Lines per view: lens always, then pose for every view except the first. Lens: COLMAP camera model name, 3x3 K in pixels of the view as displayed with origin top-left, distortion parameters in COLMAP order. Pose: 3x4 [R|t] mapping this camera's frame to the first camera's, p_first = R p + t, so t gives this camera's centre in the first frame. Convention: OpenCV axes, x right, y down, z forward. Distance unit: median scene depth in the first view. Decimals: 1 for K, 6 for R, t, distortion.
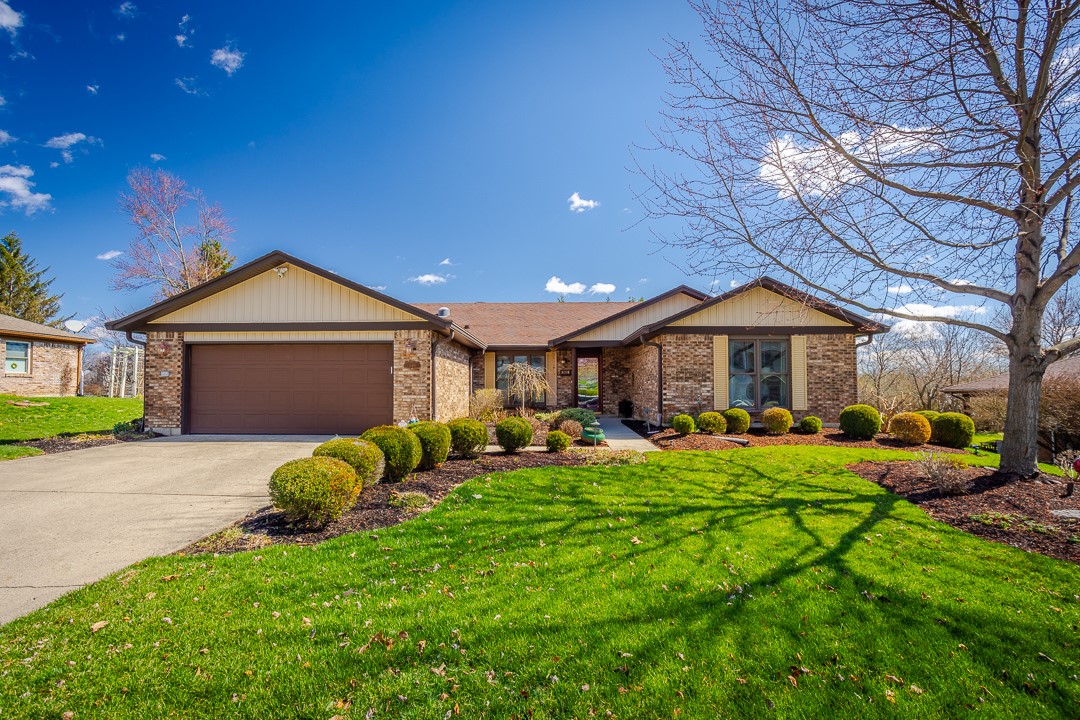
lens RADIAL K [[523.0, 0, 542.1], [0, 523.0, 361.4], [0, 0, 1]] dist [-0.037048, 0.016642]
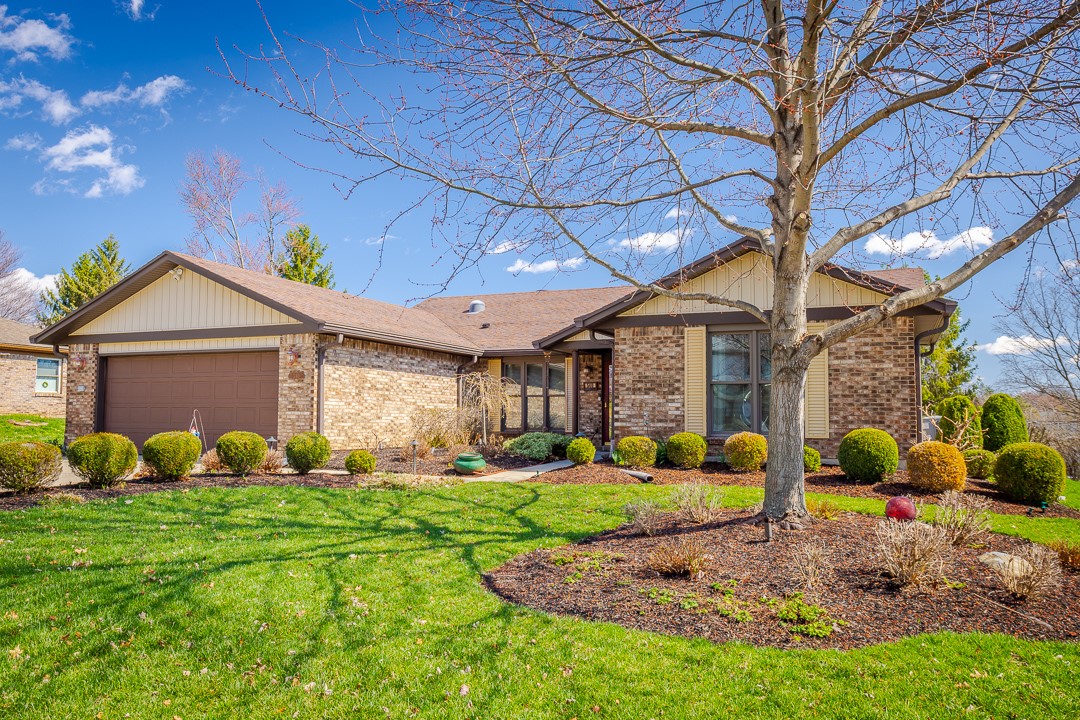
lens RADIAL K [[817.3, 0, 530.5], [0, 817.3, 336.6], [0, 0, 1]] dist [0.007424, 0.003171]
pose [[0.927617, -0.031058, -0.372239, 0.587071], [0.012417, 0.998550, -0.052372, 0.017871], [0.373326, 0.043959, 0.926658, -0.084159]]
